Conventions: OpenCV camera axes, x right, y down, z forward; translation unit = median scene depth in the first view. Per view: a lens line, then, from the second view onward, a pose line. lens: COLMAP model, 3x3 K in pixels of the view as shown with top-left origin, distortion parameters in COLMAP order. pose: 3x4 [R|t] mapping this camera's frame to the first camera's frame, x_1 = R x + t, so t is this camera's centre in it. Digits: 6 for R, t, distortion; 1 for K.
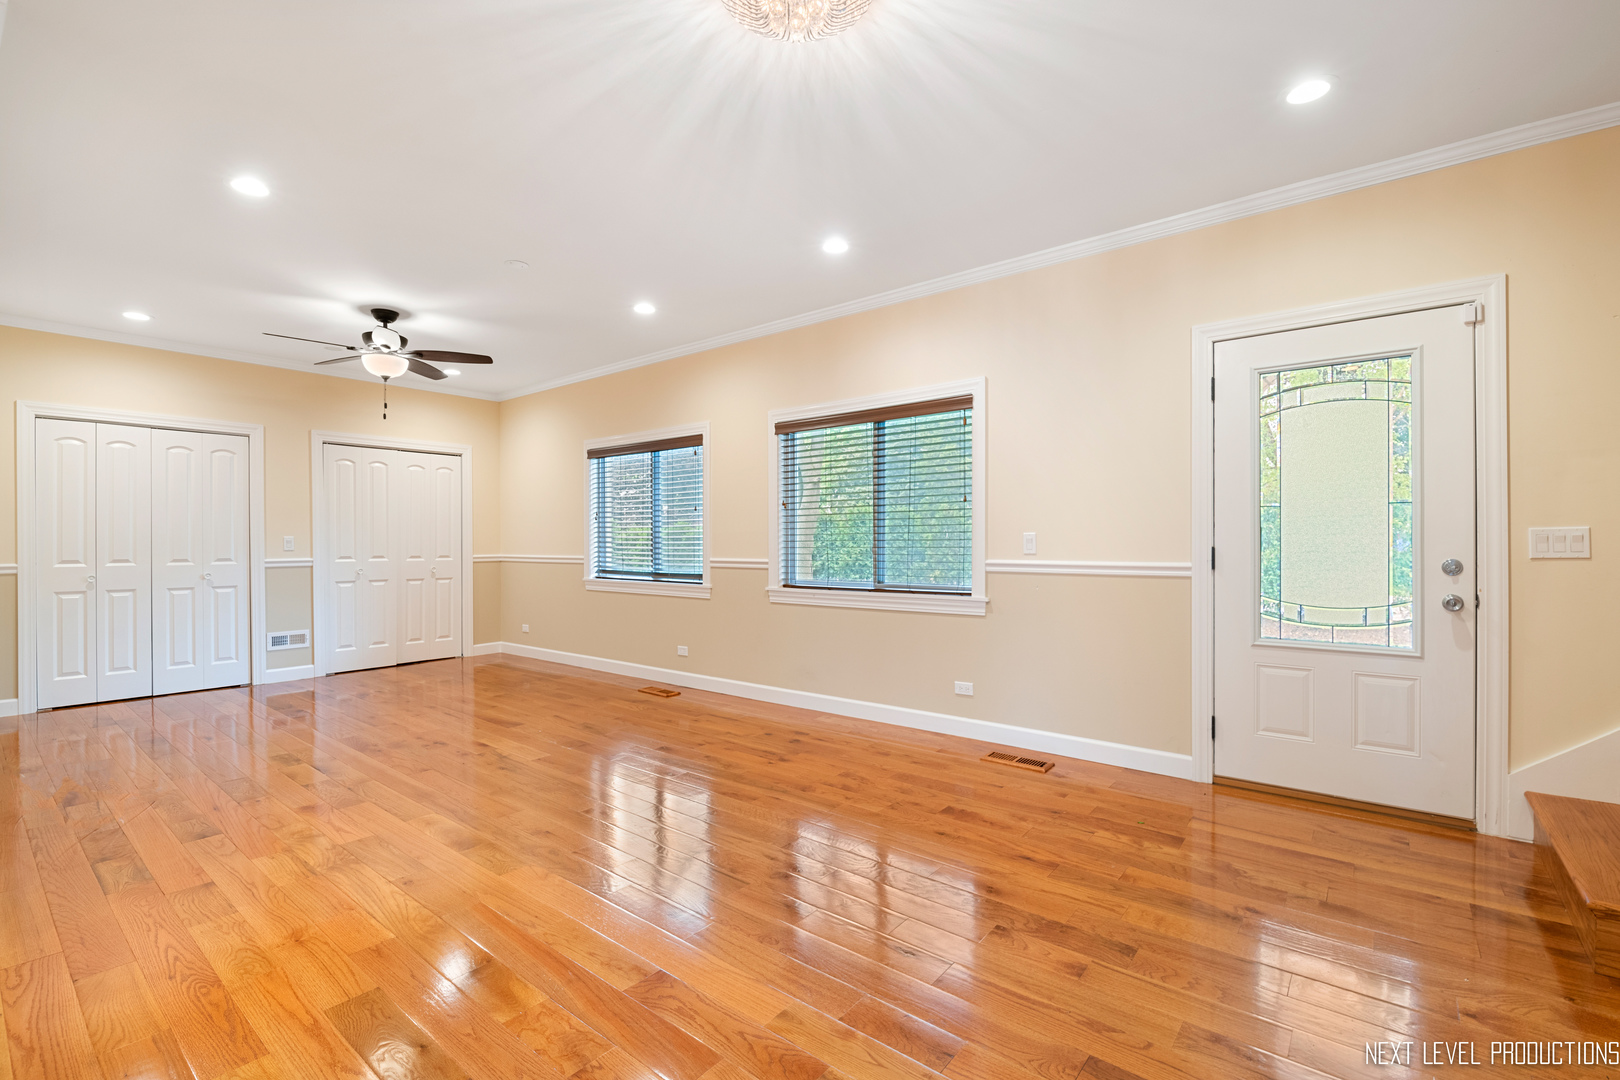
lens RADIAL K [[710.3, 0, 808.5], [0, 710.3, 535.9], [0, 0, 1]] dist [-0.003679, -0.004808]
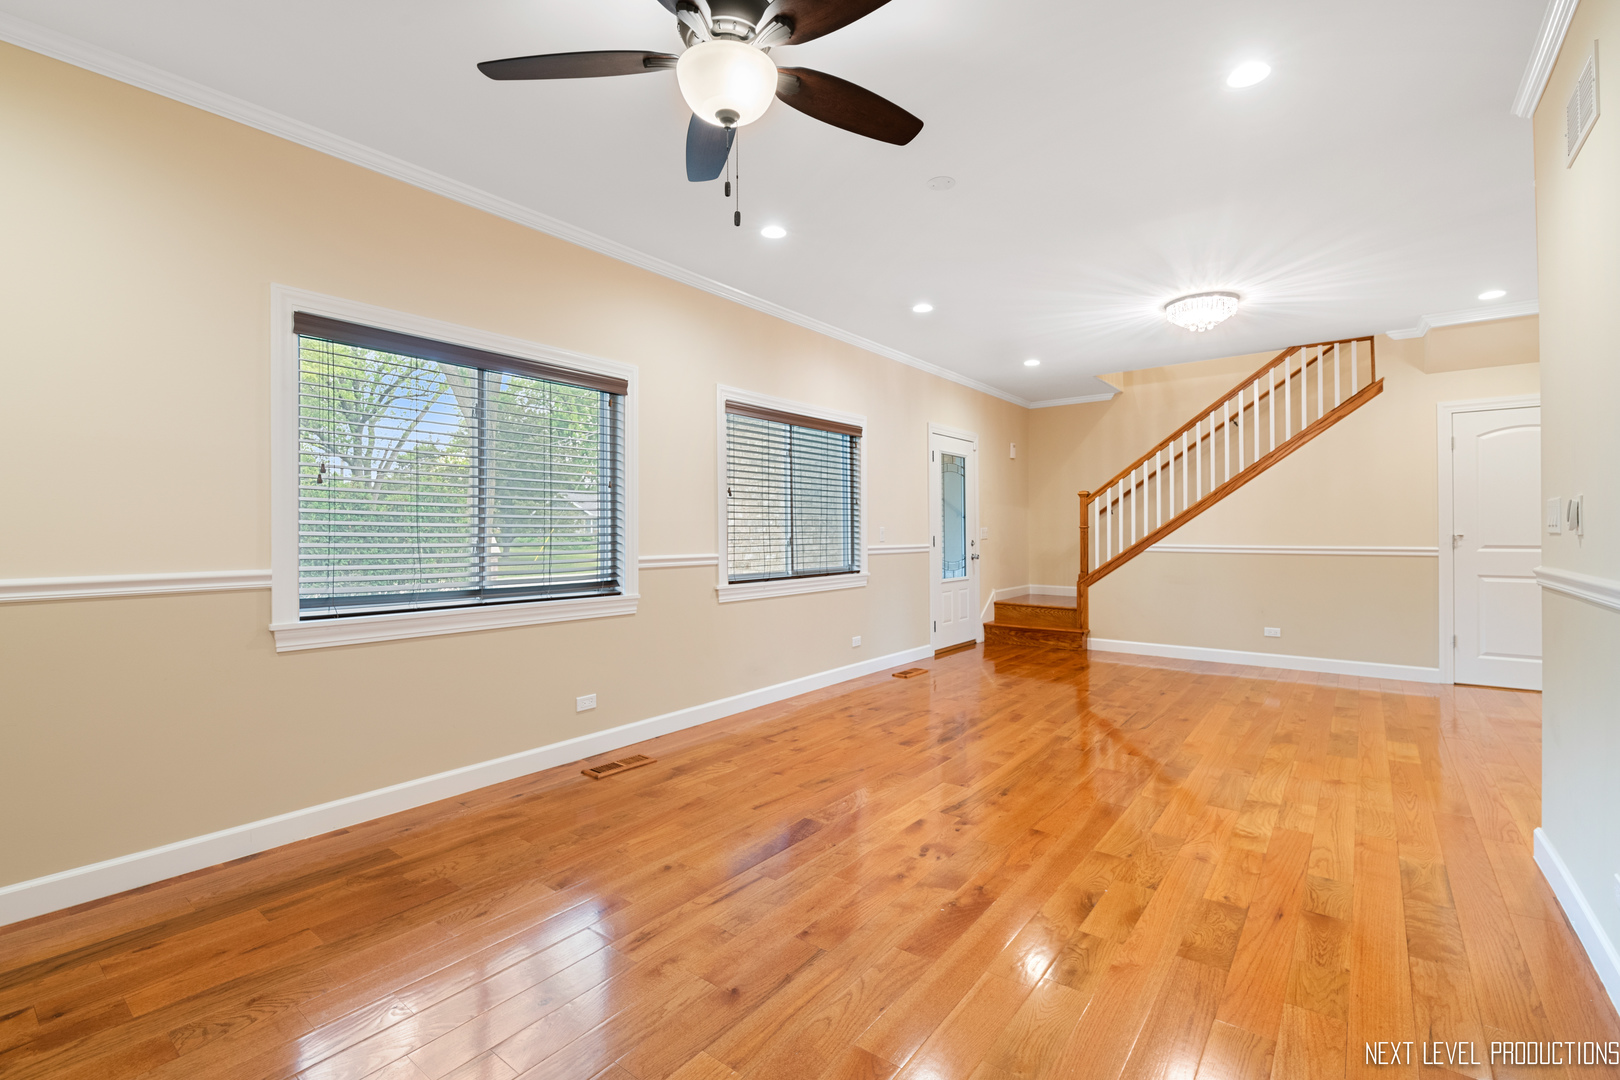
lens RADIAL K [[710.3, 0, 832.2], [0, 710.3, 519.1], [0, 0, 1]] dist [-0.003679, -0.004808]
pose [[-0.040897, 0.031017, 0.998682, -1.139348], [0.007354, 0.999500, -0.030741, 0.022878], [-0.999136, 0.006087, -0.041104, 1.100241]]
